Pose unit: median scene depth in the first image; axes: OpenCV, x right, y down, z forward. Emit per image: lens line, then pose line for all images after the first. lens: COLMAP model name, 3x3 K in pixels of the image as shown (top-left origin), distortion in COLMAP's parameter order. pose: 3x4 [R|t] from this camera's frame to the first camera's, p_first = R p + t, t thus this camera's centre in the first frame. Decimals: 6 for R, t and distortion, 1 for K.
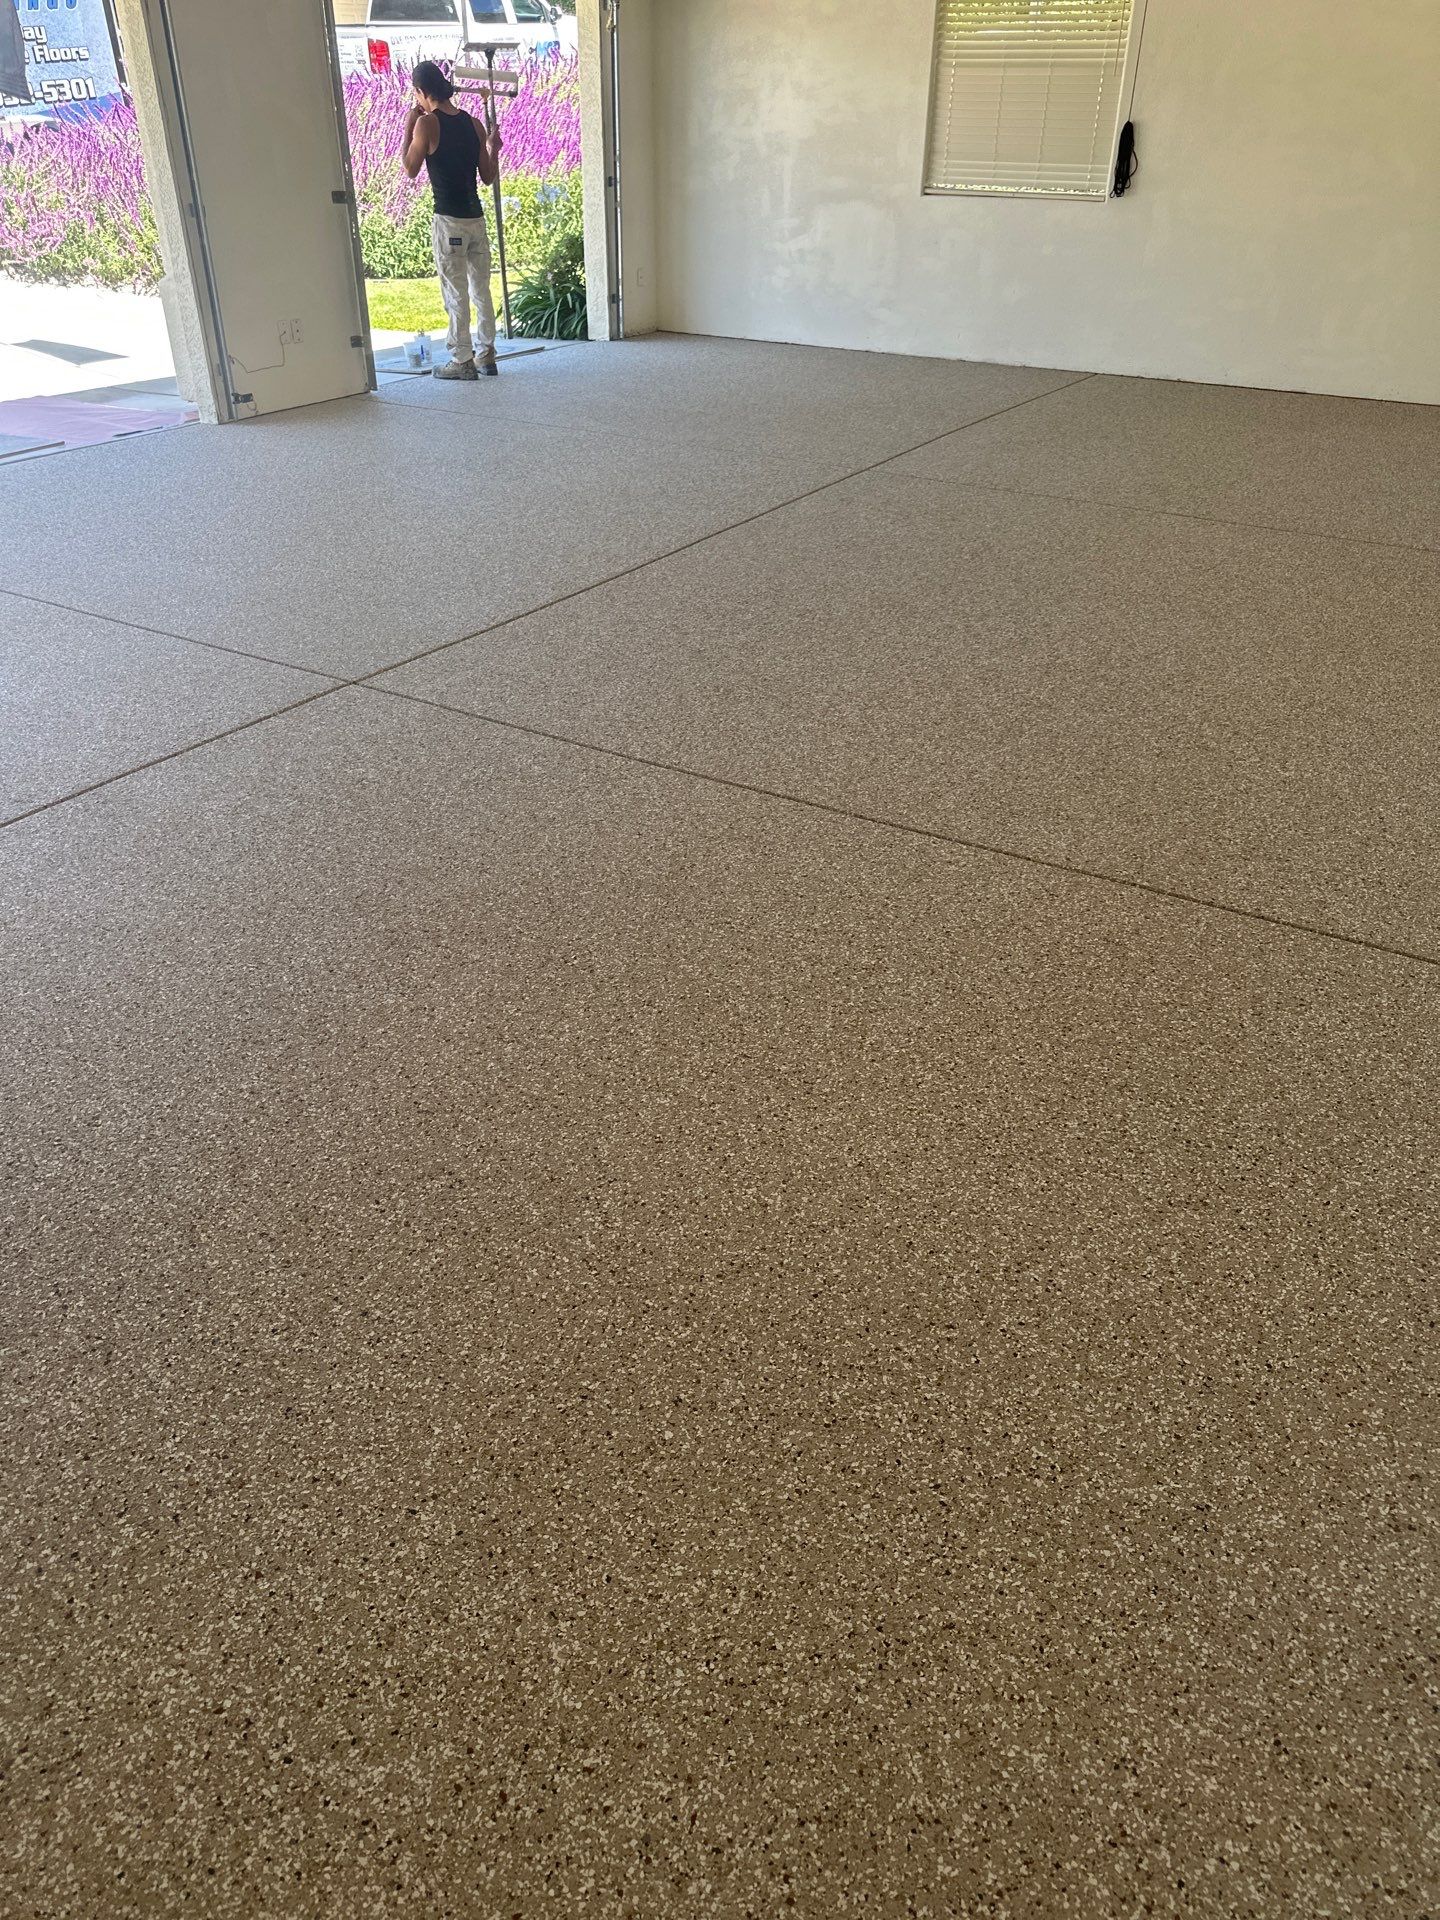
lens RADIAL K [[1360.0, 0, 715.6], [0, 1360.0, 955.6], [0, 0, 1]] dist [0.027101, -0.026152]
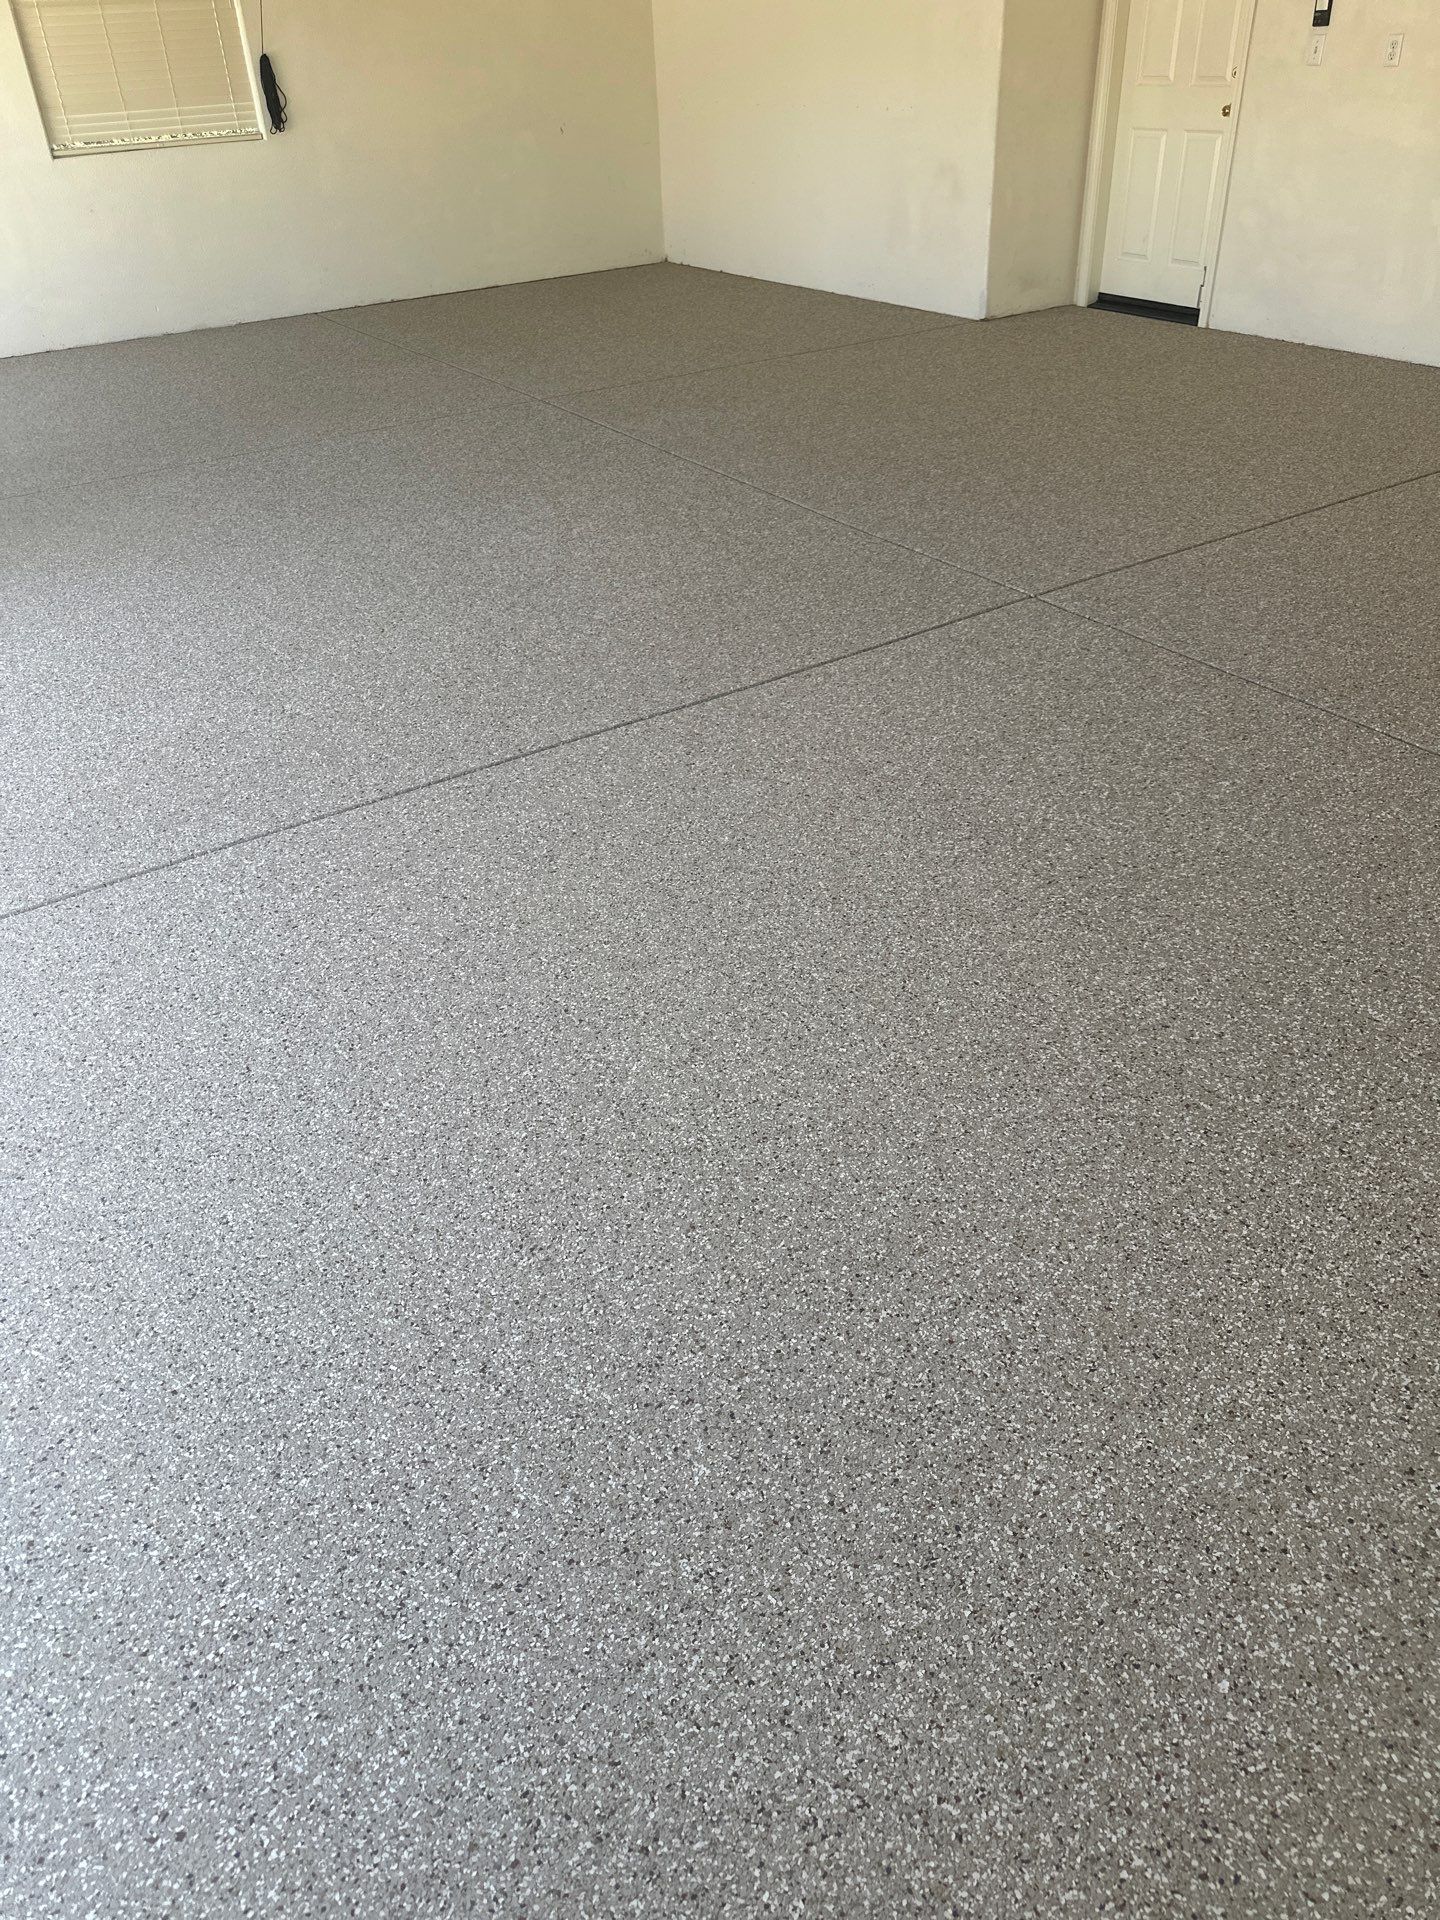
lens RADIAL K [[1360.0, 0, 710.8], [0, 1360.0, 954.8], [0, 0, 1]] dist [0.027101, -0.026152]
pose [[0.438890, -0.534125, 0.722555, -1.085329], [0.520061, 0.806763, 0.280480, -0.345276], [-0.732742, 0.252673, 0.631858, 0.540382]]
